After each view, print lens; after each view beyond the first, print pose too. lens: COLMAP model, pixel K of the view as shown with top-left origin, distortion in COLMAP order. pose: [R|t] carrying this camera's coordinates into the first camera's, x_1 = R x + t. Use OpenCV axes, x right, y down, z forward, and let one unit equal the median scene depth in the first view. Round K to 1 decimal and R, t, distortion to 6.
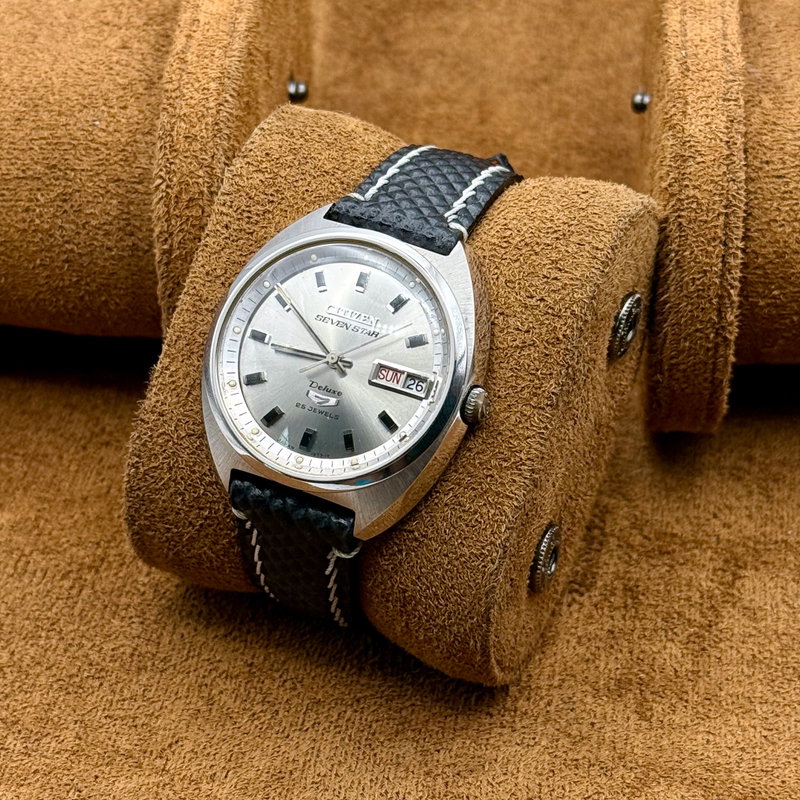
lens RADIAL K [[2255.6, 0, 400.0], [0, 2255.6, 400.0], [0, 0, 1]] dist [-0.028645, 0.707658]
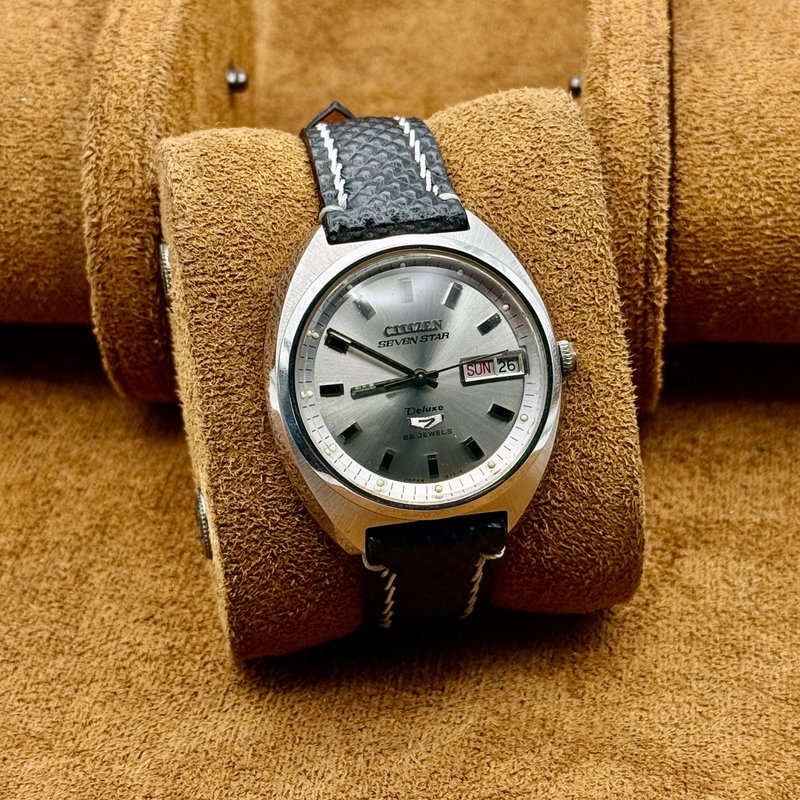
lens RADIAL K [[2255.6, 0, 400.0], [0, 2255.6, 400.0], [0, 0, 1]] dist [-0.028645, 0.707658]
pose [[0.822801, -0.431784, 0.369542, -0.383405], [0.384208, 0.901731, 0.198155, -0.196983], [-0.418788, -0.021061, 0.907840, 0.139402]]
